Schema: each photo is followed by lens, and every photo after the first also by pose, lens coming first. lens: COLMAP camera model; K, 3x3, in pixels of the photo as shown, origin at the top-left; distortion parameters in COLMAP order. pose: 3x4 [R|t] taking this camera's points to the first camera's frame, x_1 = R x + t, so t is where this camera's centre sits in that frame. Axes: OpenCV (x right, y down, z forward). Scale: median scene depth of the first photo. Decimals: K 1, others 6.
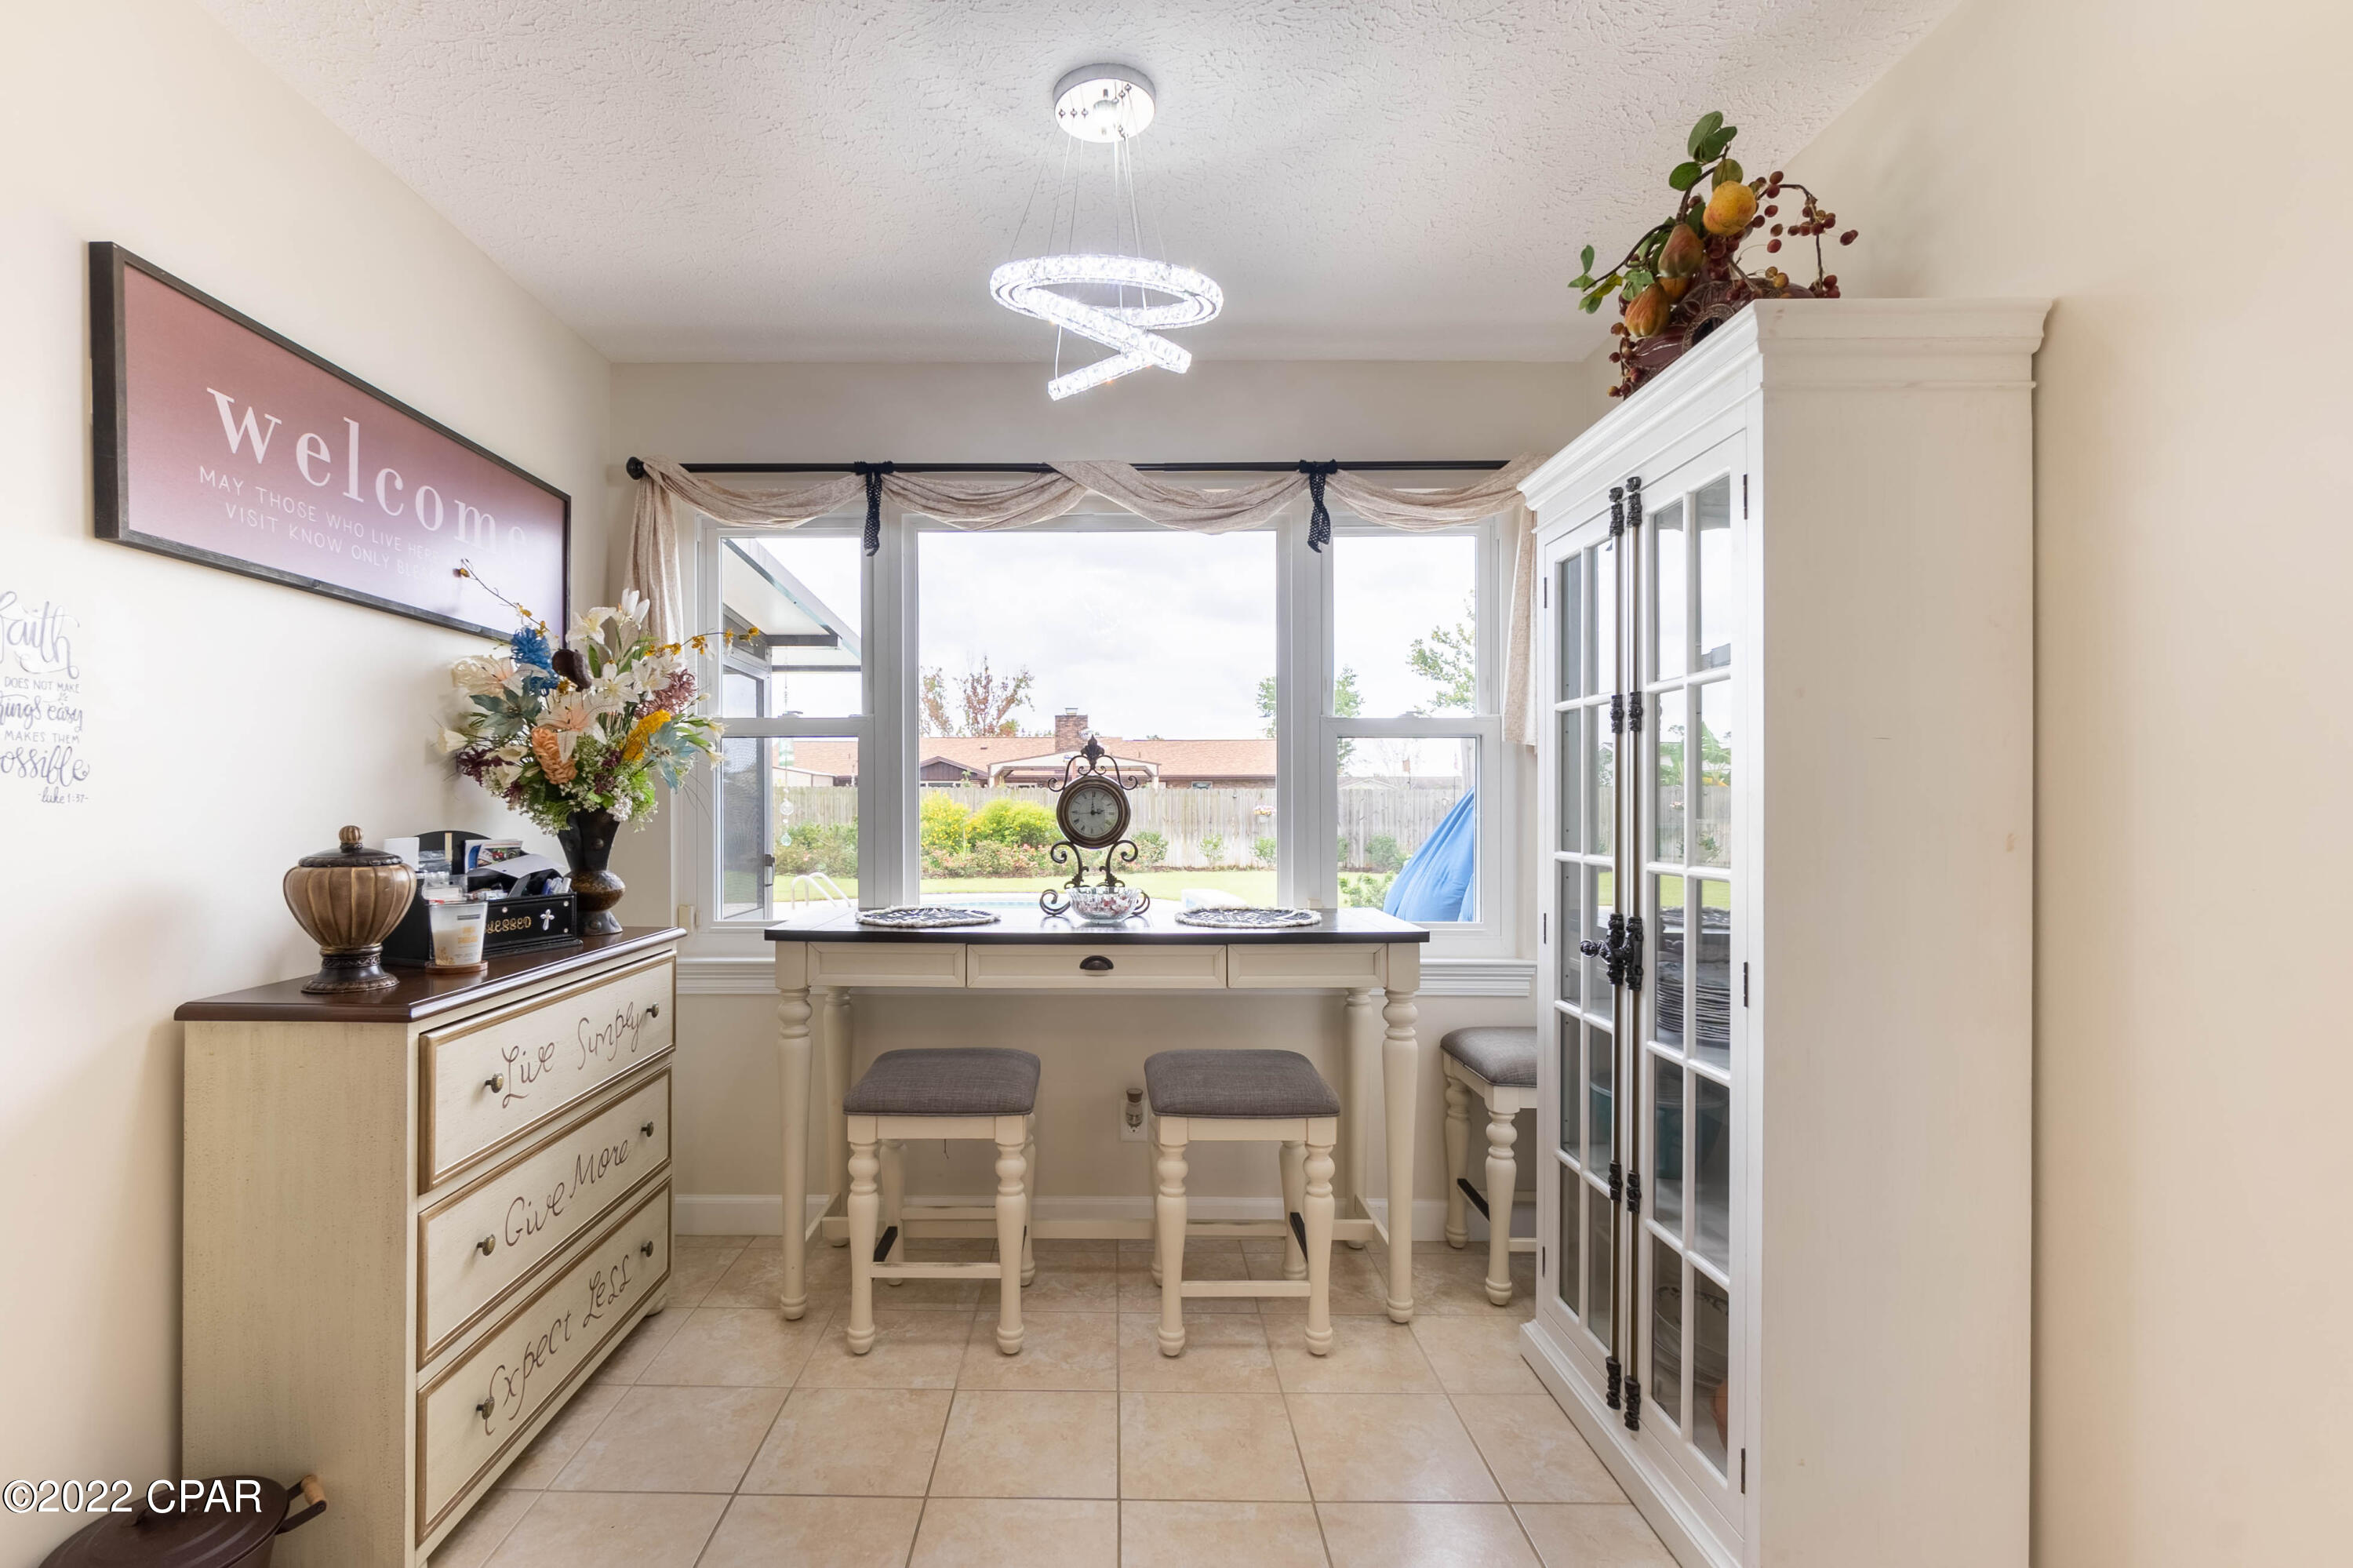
lens RADIAL K [[1025.7, 0, 1101.6], [0, 1025.7, 815.0], [0, 0, 1]] dist [-0.007364, 0.001600]
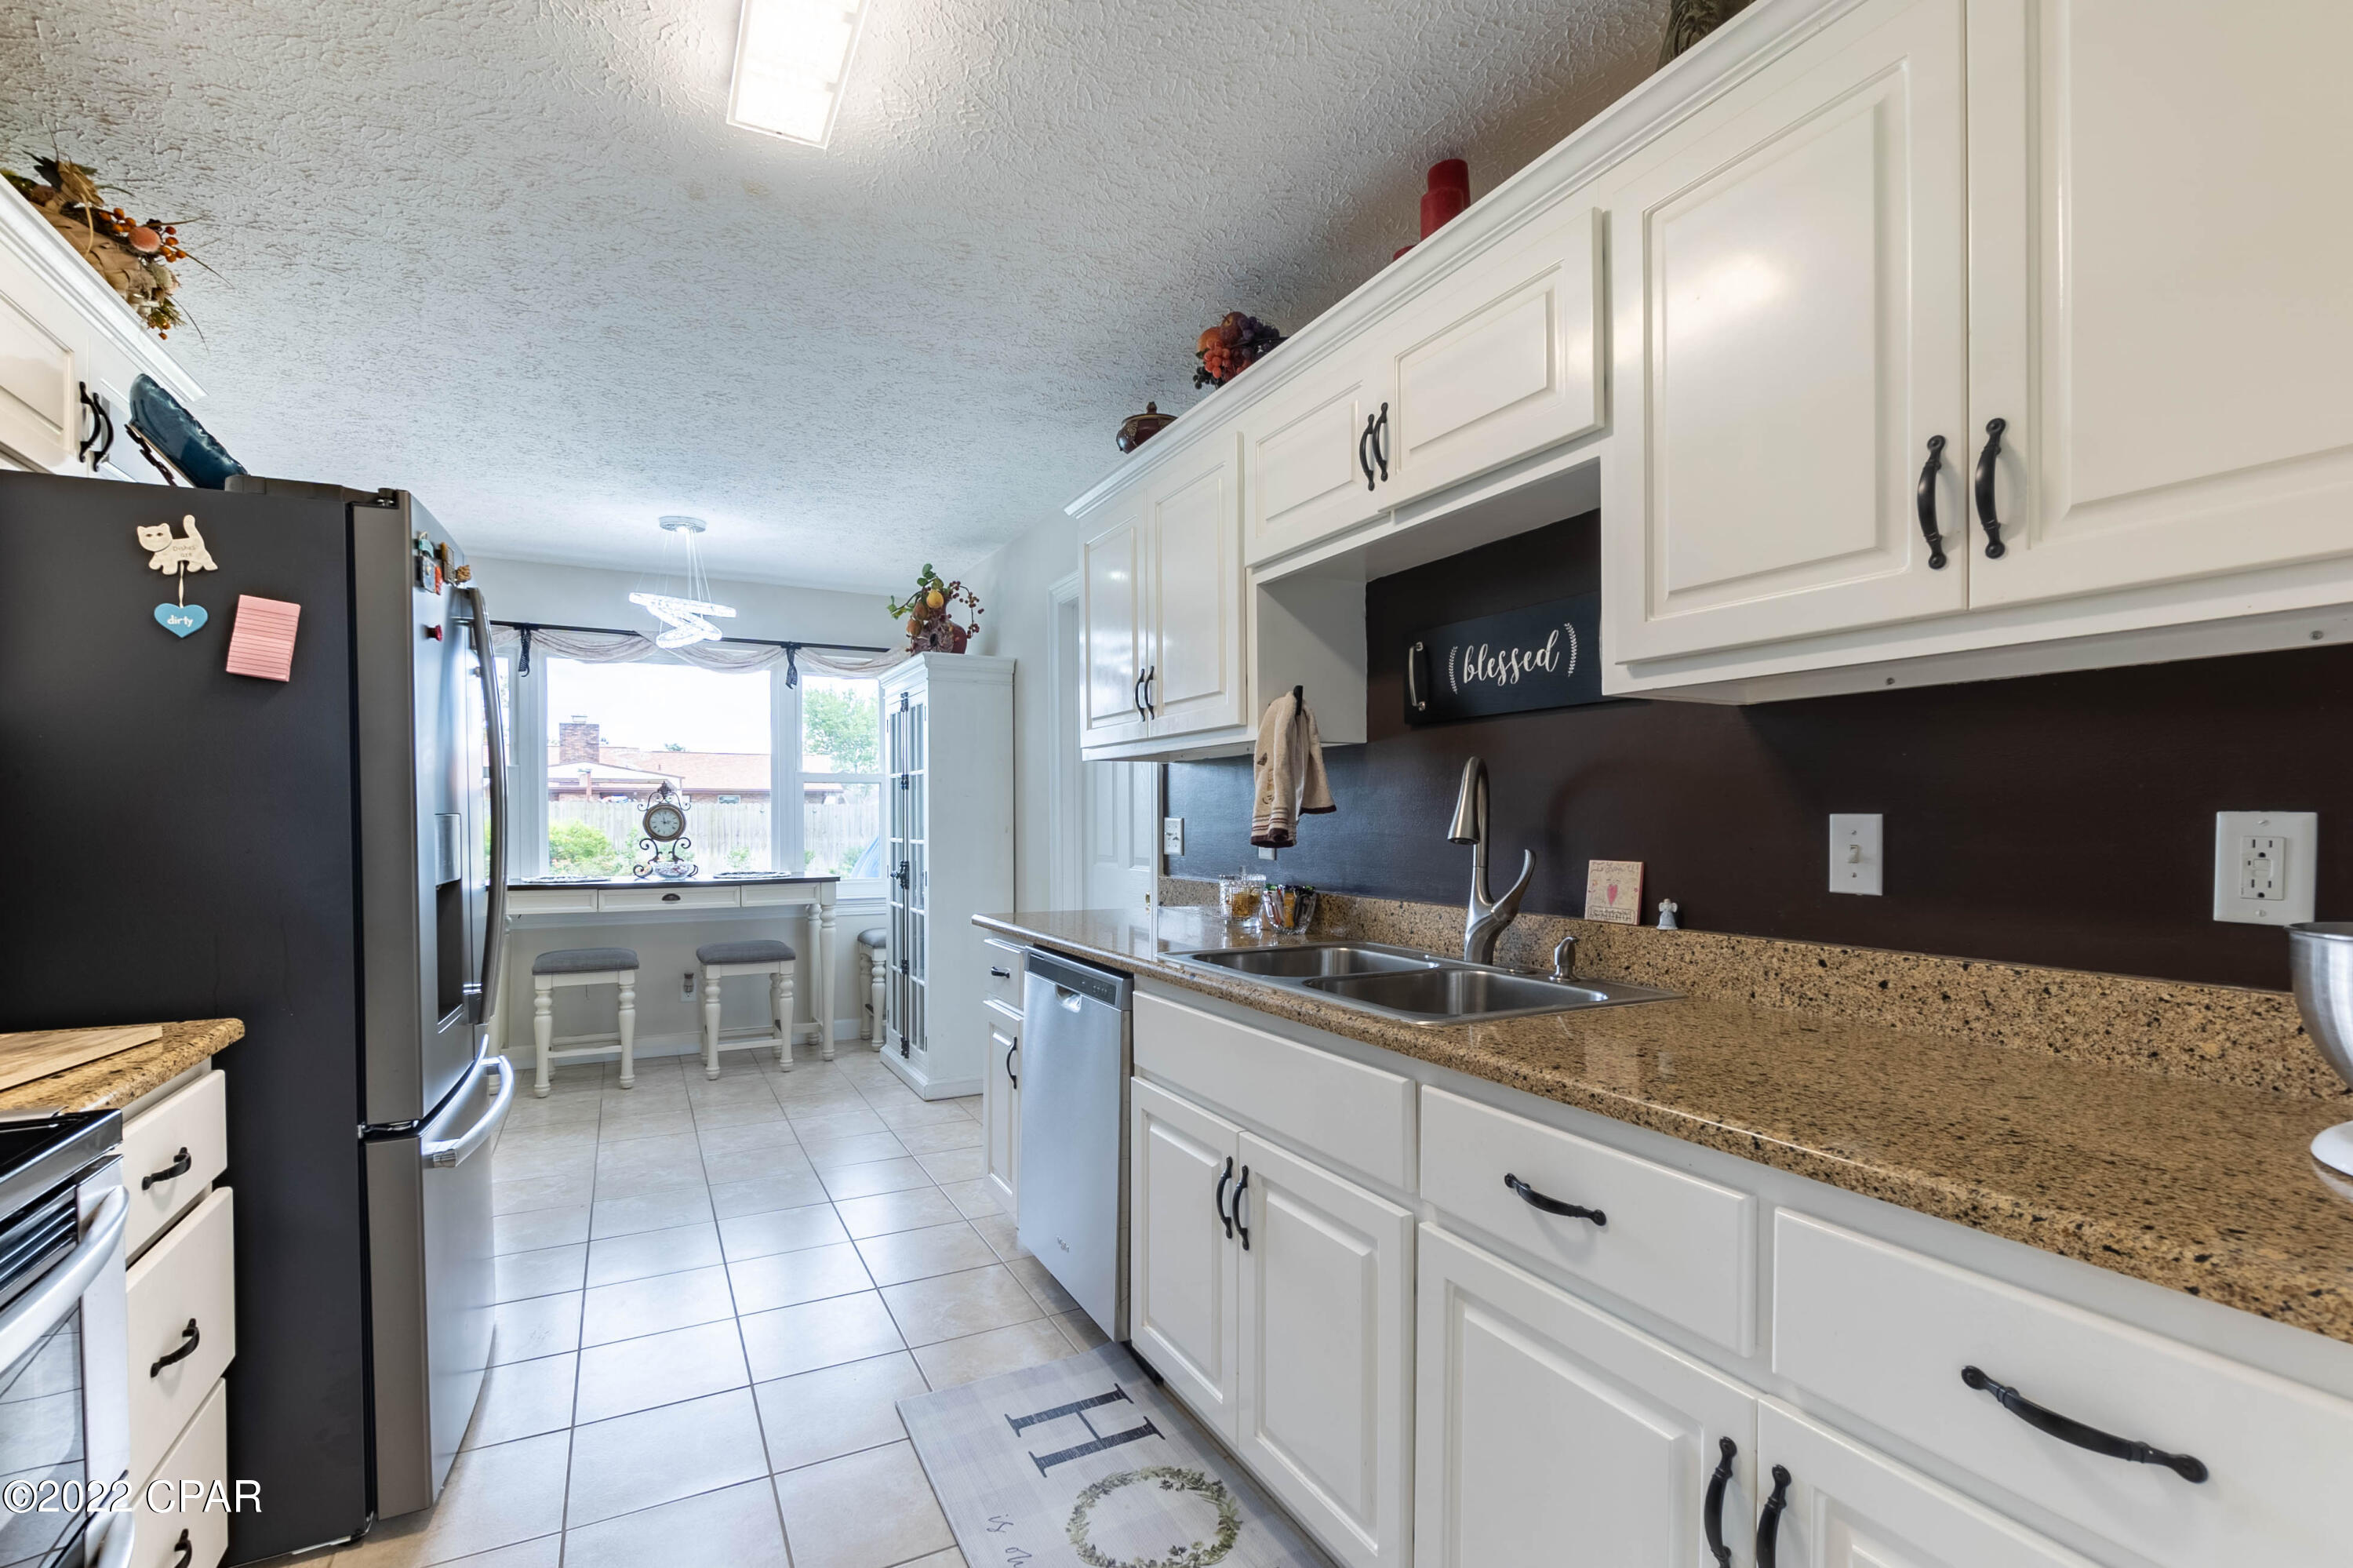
lens RADIAL K [[1025.7, 0, 1154.4], [0, 1025.7, 825.5], [0, 0, 1]] dist [-0.007364, 0.001600]
pose [[0.882140, -0.003600, 0.470974, -0.102400], [0.005497, 0.999981, -0.002653, 0.013429], [-0.470956, 0.004930, 0.882143, -1.091705]]
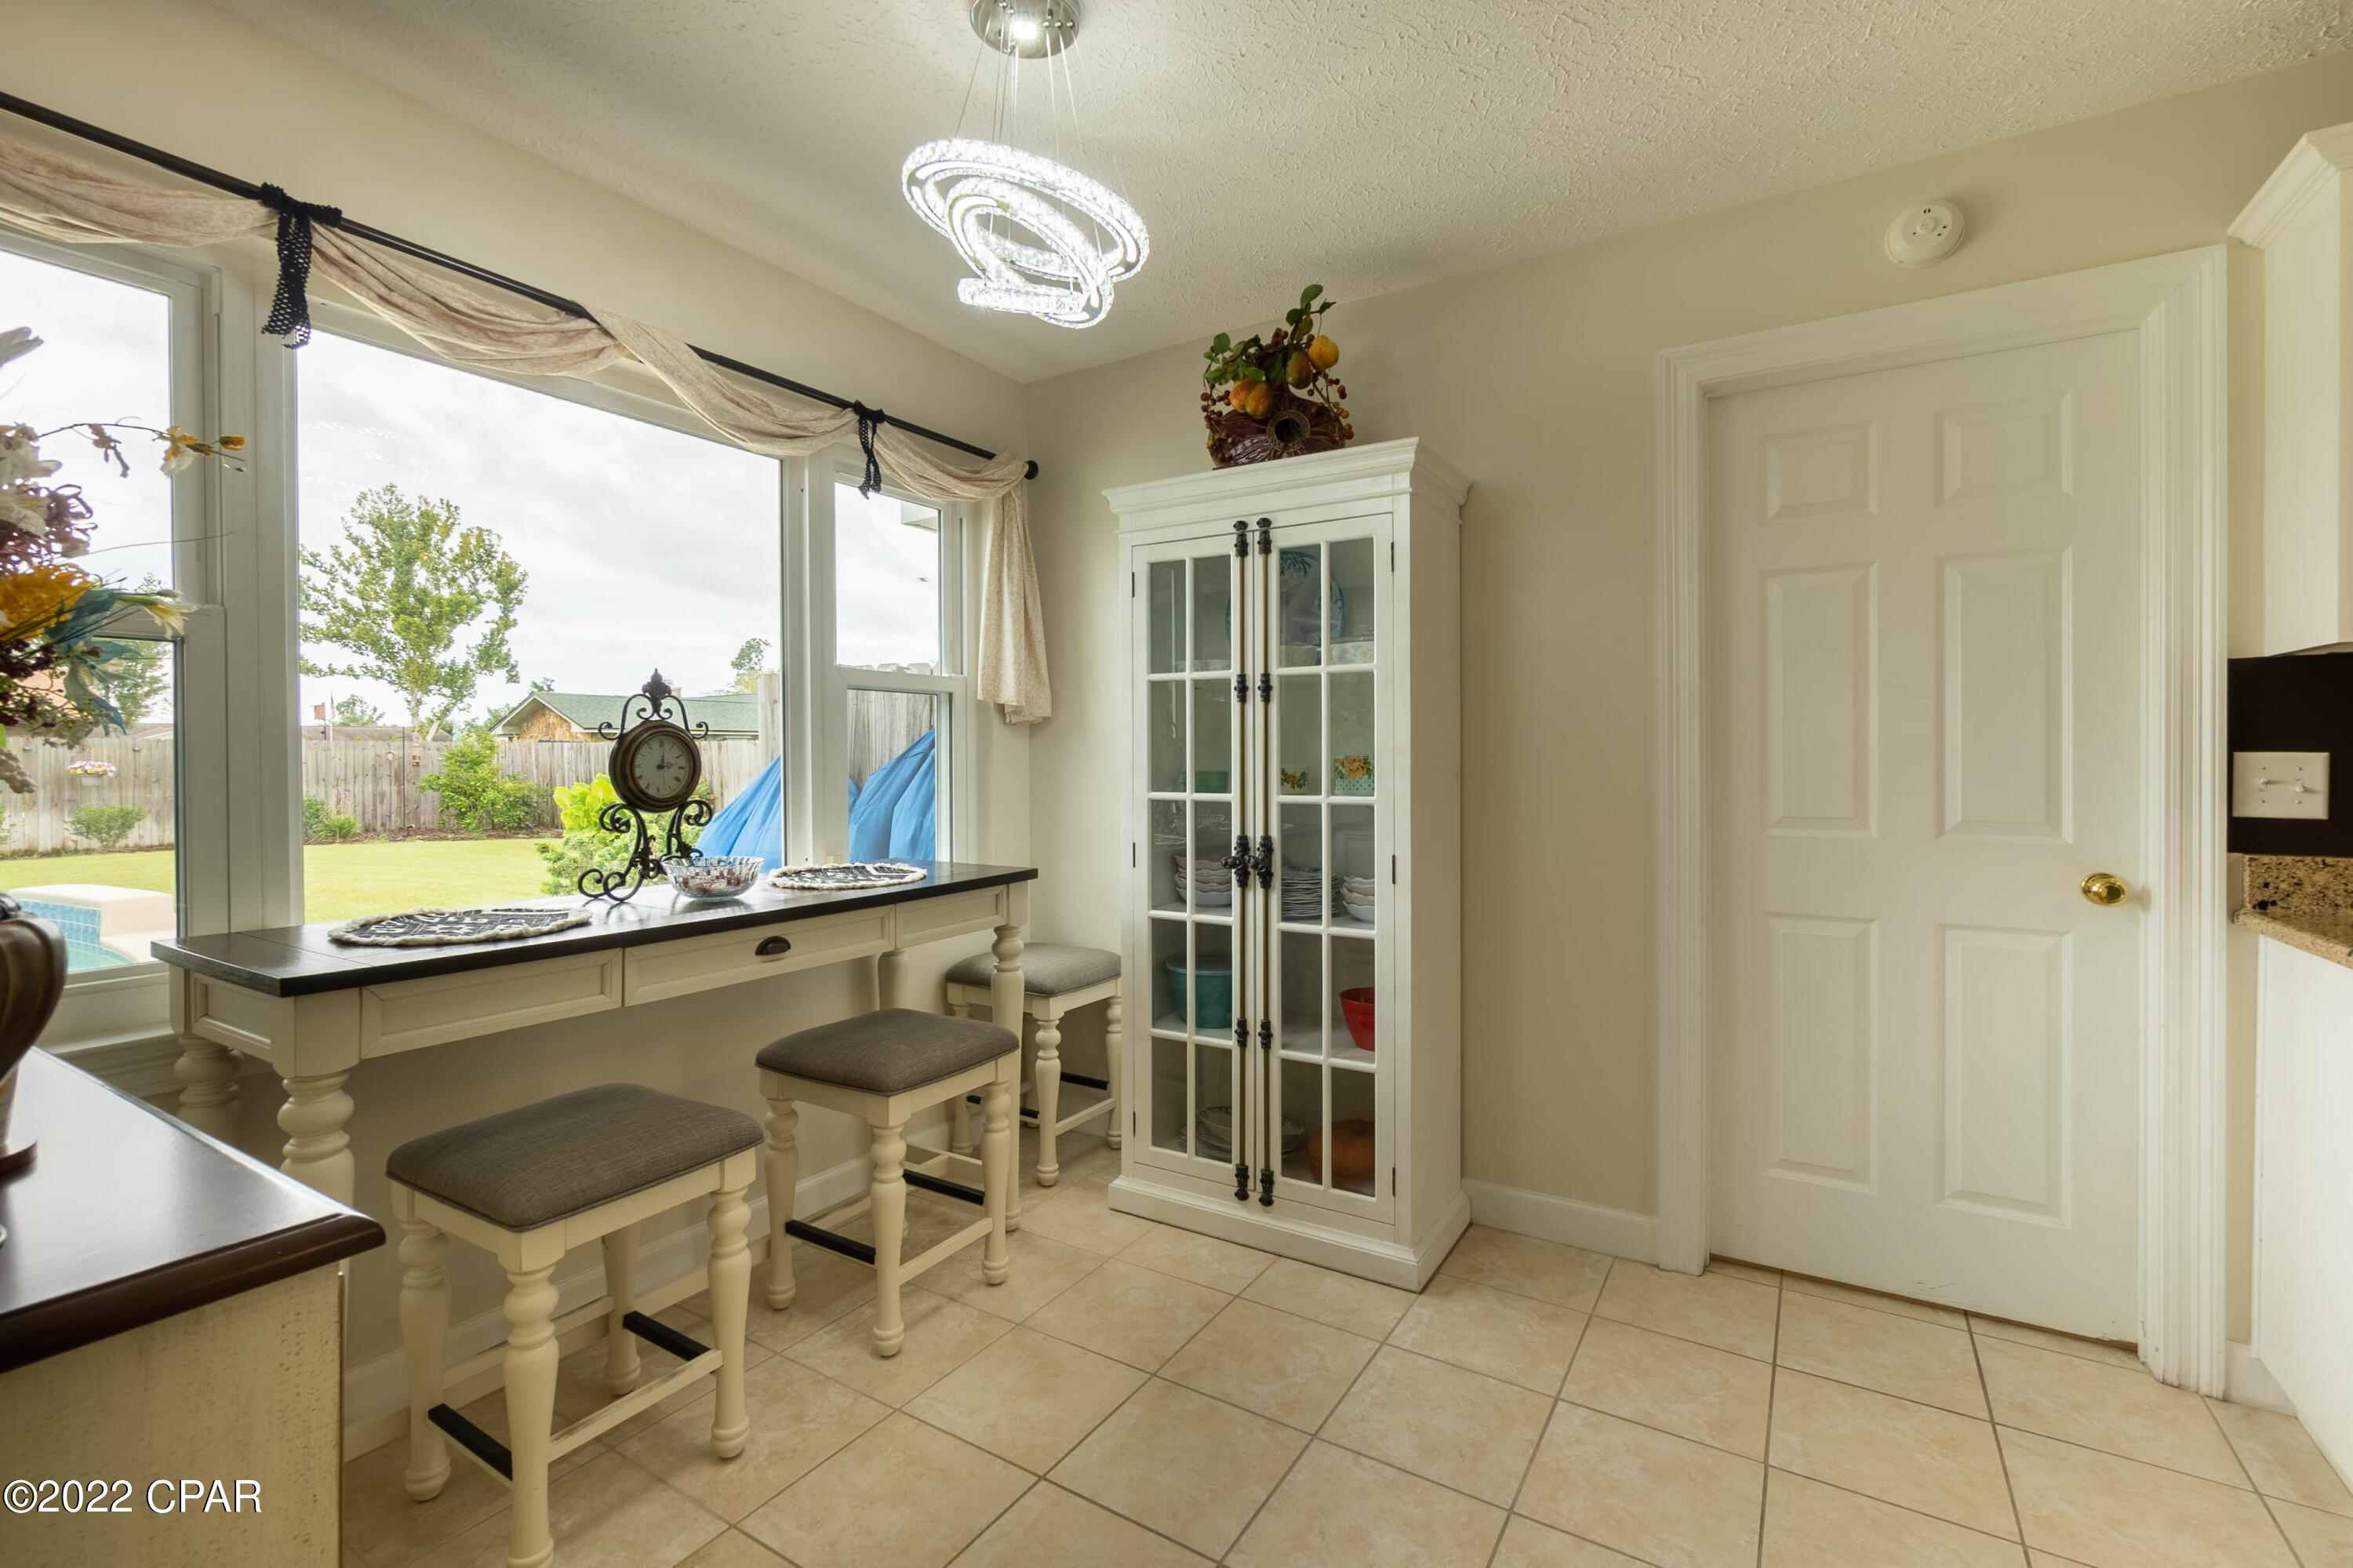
lens RADIAL K [[1025.7, 0, 1115.9], [0, 1025.7, 766.7], [0, 0, 1]] dist [-0.007364, 0.001600]
pose [[0.539260, -0.010523, 0.842074, -0.500158], [0.012710, 0.999910, 0.004356, -0.001554], [-0.842043, 0.008353, 0.539345, 0.278206]]
